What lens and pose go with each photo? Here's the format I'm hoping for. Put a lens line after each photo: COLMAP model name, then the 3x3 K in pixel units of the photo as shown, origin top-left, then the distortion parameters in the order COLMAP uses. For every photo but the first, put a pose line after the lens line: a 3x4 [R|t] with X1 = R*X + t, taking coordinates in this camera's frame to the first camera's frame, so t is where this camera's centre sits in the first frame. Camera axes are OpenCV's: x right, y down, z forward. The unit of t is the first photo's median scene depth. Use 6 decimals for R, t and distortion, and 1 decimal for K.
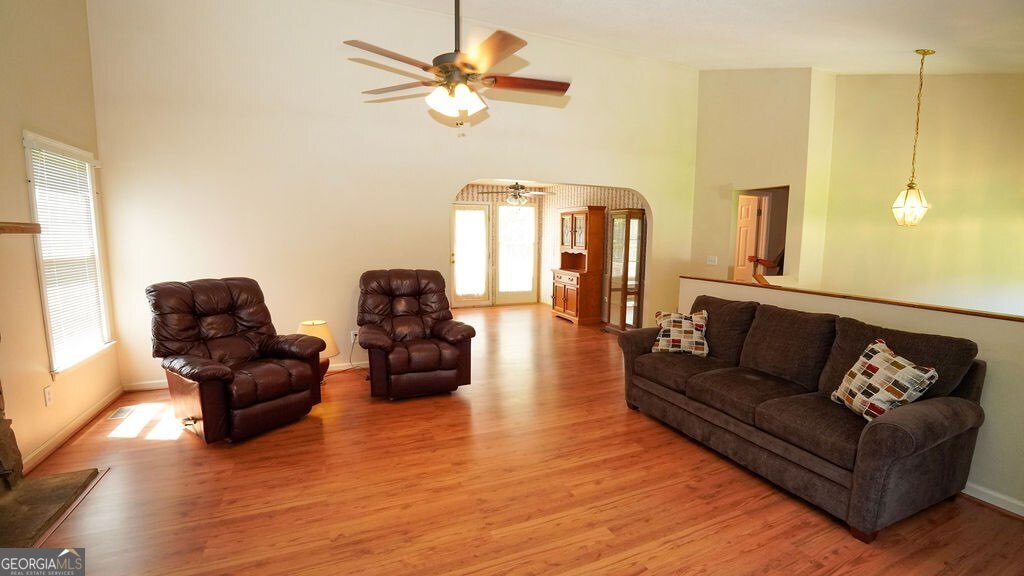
lens RADIAL K [[446.7, 0, 509.8], [0, 446.7, 288.5], [0, 0, 1]] dist [-0.063824, 0.013726]
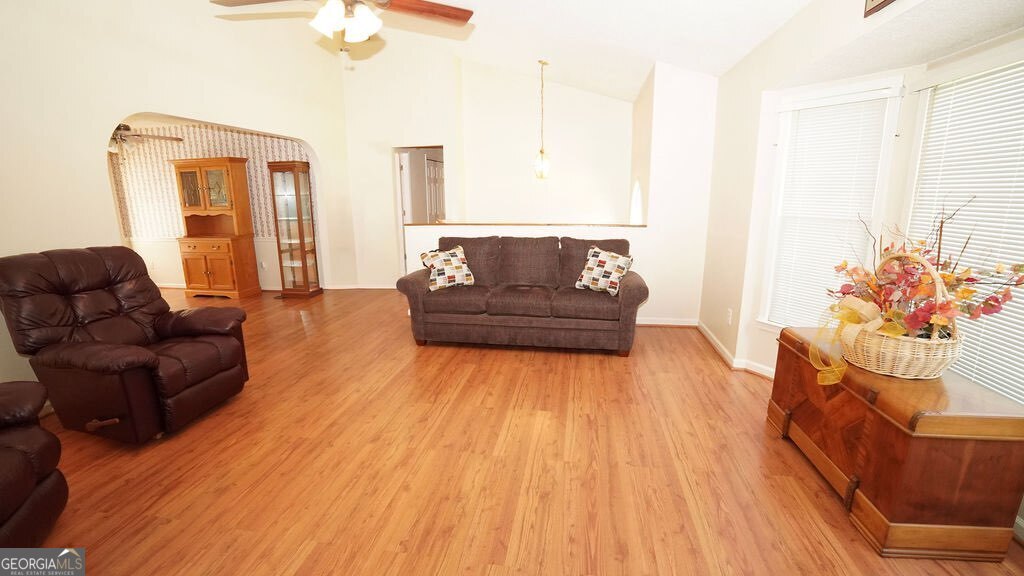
lens RADIAL K [[450.3, 0, 511.9], [0, 450.3, 293.1], [0, 0, 1]] dist [-0.054764, 0.000032]
pose [[0.533819, -0.193094, 0.823257, -0.524004], [0.111690, 0.981150, 0.157705, -0.008751], [-0.838190, 0.007764, 0.545323, 0.210885]]
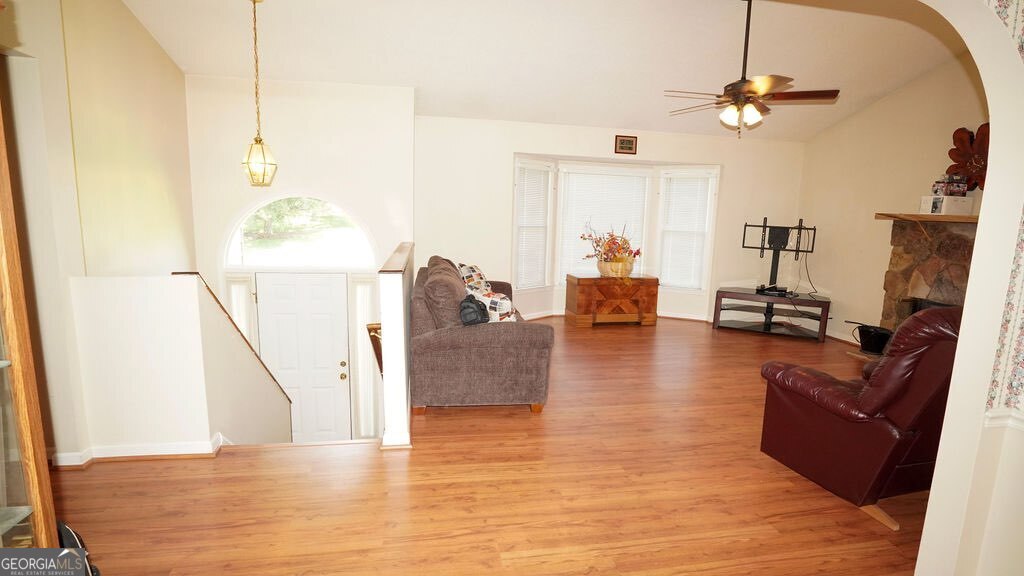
lens RADIAL K [[509.5, 0, 516.3], [0, 509.5, 292.5], [0, 0, 1]] dist [-0.059746, 0.021016]
pose [[-0.974725, -0.069395, 0.212355, 0.133102], [-0.009111, 0.962090, 0.272578, -0.220404], [-0.223221, 0.263754, -0.938406, 1.953691]]
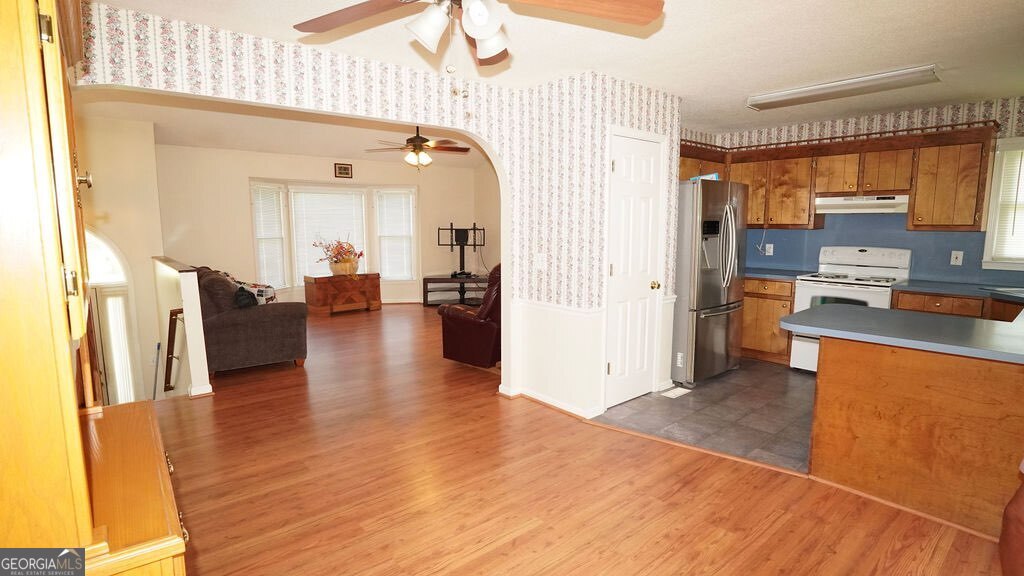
lens RADIAL K [[509.5, 0, 516.3], [0, 509.5, 292.5], [0, 0, 1]] dist [-0.059746, 0.021016]
pose [[-0.953624, 0.035263, -0.298928, 0.126939], [-0.040453, 0.969090, 0.243370, -0.290105], [0.298270, 0.244176, -0.922720, 2.513580]]
